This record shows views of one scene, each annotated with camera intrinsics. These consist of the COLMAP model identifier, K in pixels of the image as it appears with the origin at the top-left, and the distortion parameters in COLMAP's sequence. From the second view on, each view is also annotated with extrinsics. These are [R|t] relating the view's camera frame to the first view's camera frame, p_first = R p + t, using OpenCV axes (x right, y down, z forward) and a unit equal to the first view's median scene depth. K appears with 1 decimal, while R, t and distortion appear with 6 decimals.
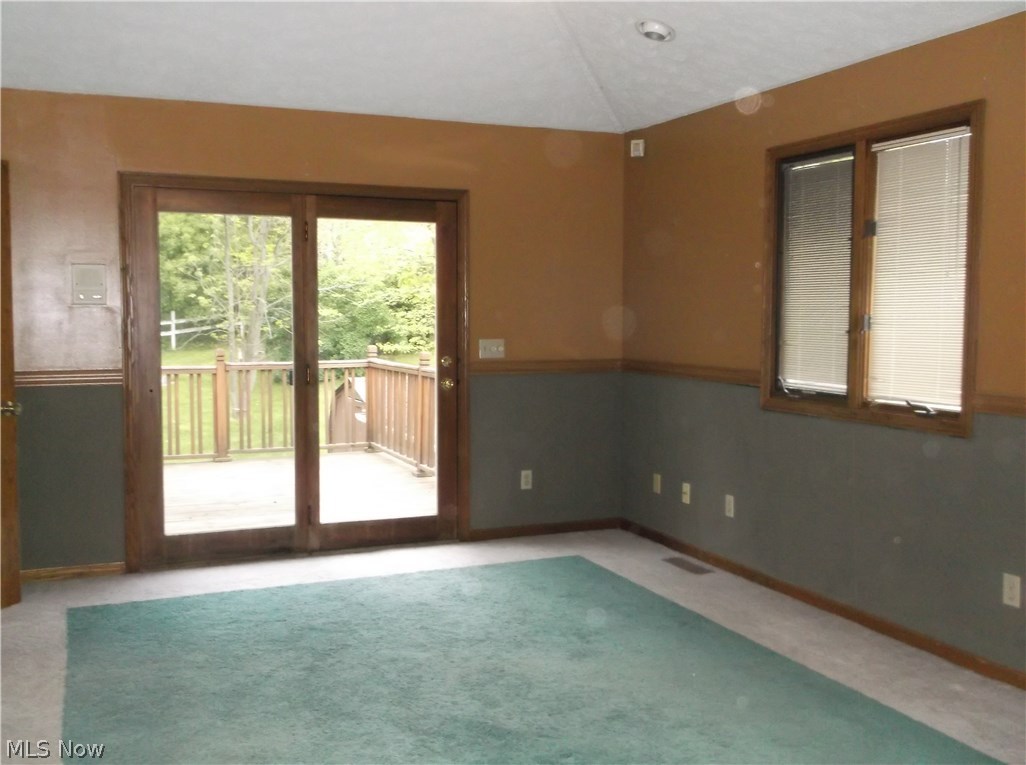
lens RADIAL K [[1008.2, 0, 512.5], [0, 1008.2, 382.7], [0, 0, 1]] dist [-0.009926, 0.000000]
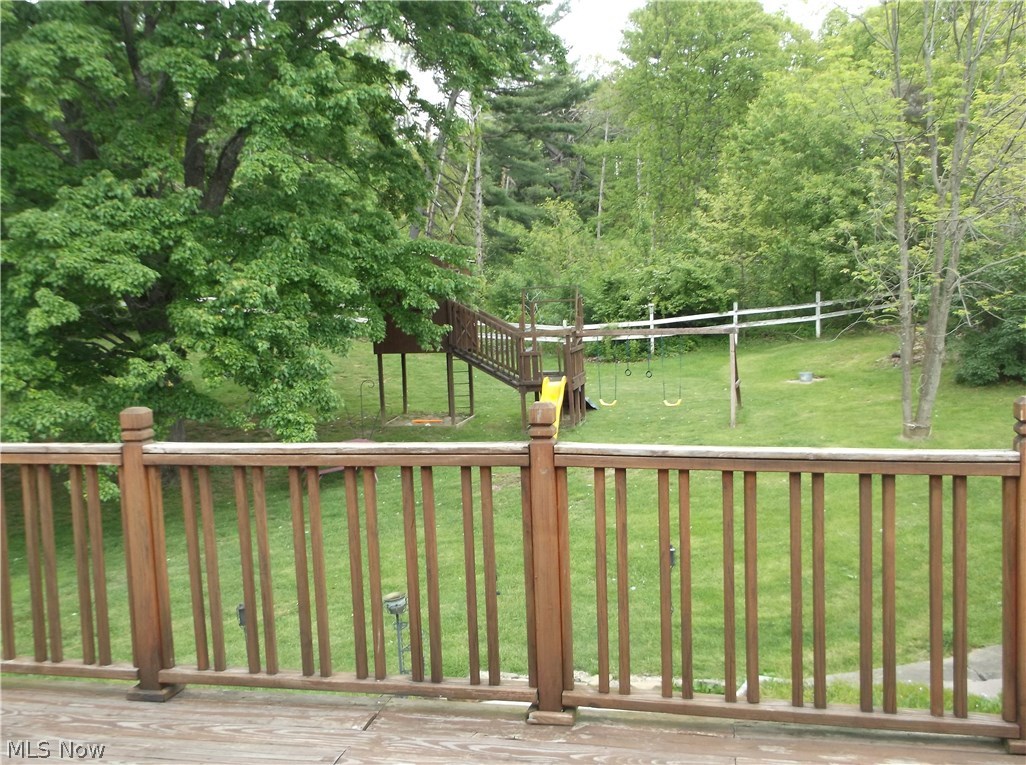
lens RADIAL K [[1008.2, 0, 512.8], [0, 1008.2, 383.2], [0, 0, 1]] dist [-0.009926, 0.000000]
pose [[0.820504, 0.019767, -0.571300, -0.067985], [-0.008797, 0.999720, 0.021956, -0.011528], [0.571574, -0.012989, 0.820448, 0.173807]]
